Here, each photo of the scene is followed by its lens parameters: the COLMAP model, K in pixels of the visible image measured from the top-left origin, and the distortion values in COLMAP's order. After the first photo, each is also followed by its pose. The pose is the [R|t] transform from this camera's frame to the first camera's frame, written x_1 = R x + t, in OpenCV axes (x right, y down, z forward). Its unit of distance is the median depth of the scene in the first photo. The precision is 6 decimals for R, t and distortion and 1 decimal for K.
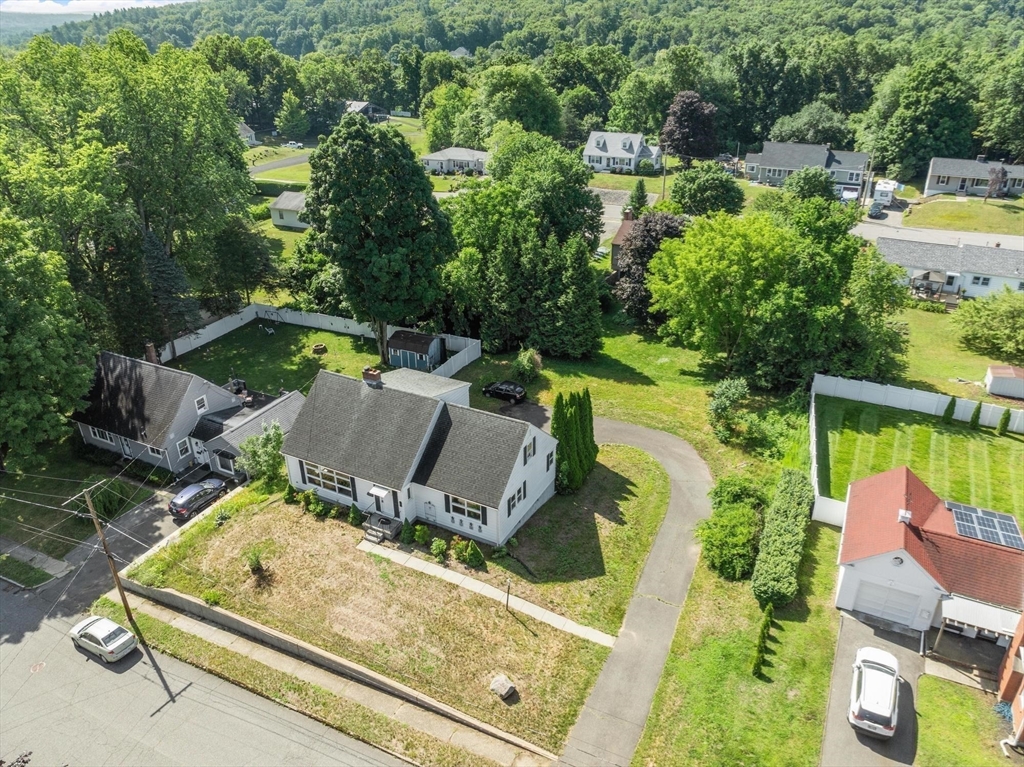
lens RADIAL K [[719.1, 0, 515.3], [0, 719.1, 385.2], [0, 0, 1]] dist [-0.031845, -0.001924]
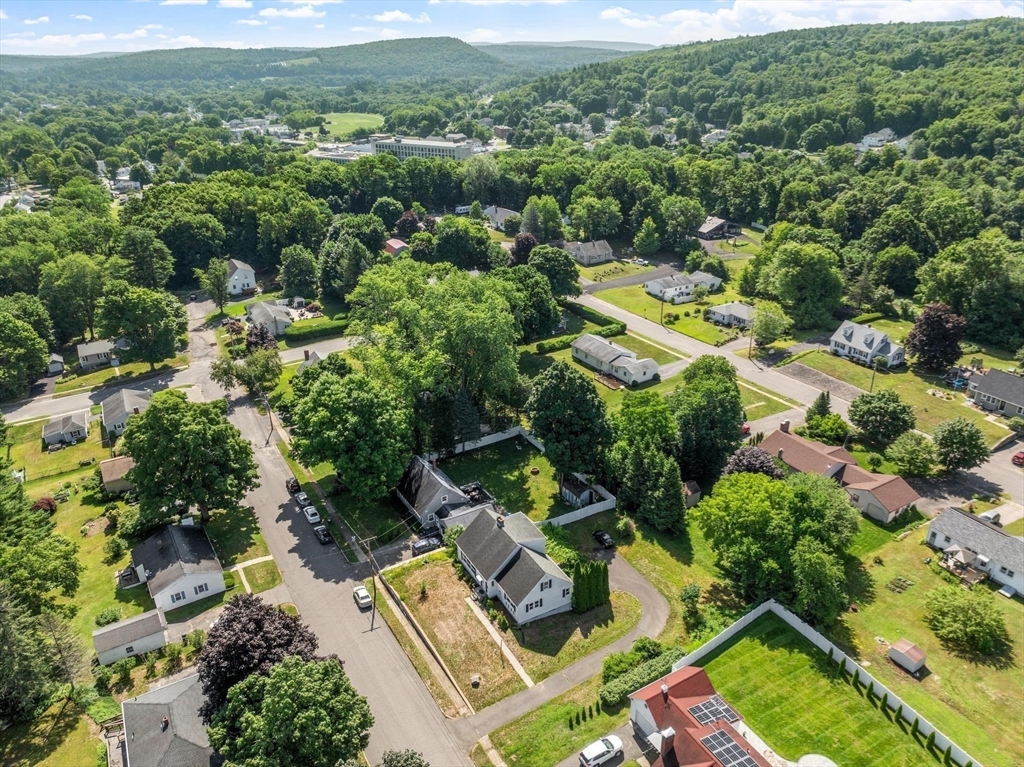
lens RADIAL K [[719.1, 0, 515.3], [0, 719.1, 385.2], [0, 0, 1]] dist [-0.031845, -0.001924]
pose [[0.837456, 0.228758, -0.496325, 0.790134], [-0.244952, 0.968964, 0.033288, -0.481865], [0.488535, 0.093699, 0.867499, -0.819838]]
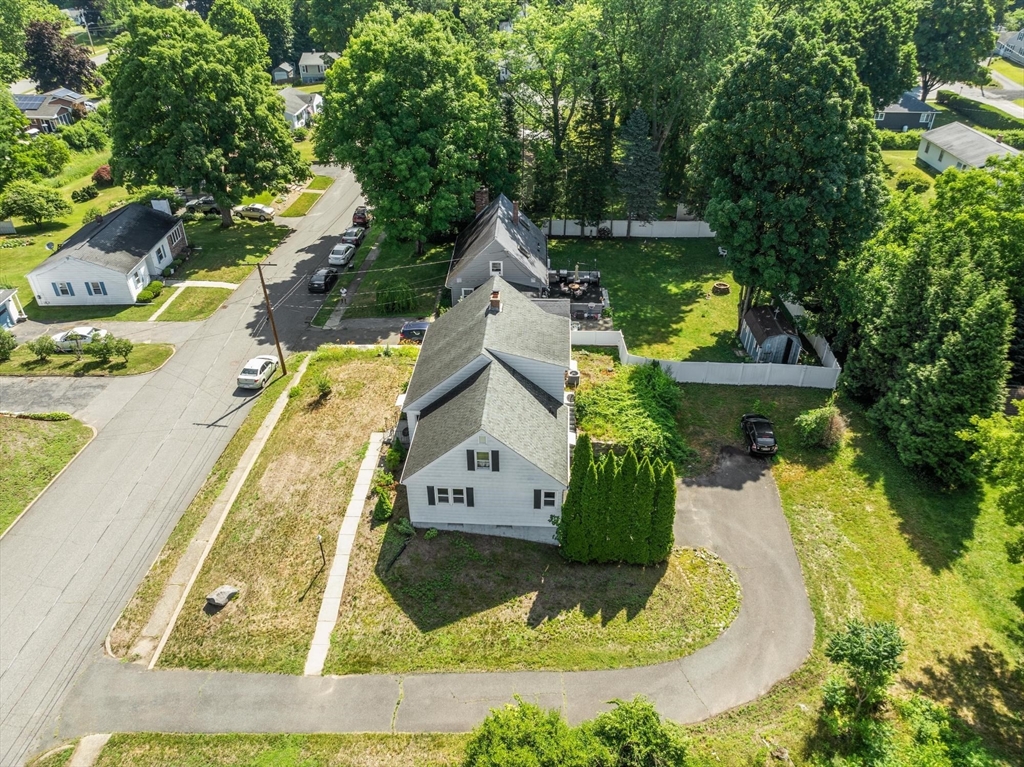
lens RADIAL K [[719.1, 0, 515.3], [0, 719.1, 385.2], [0, 0, 1]] dist [-0.031845, -0.001924]
pose [[0.415340, 0.519590, -0.746672, 0.560994], [-0.413380, 0.838979, 0.353879, -0.262895], [0.810314, 0.161679, 0.563250, 0.543015]]
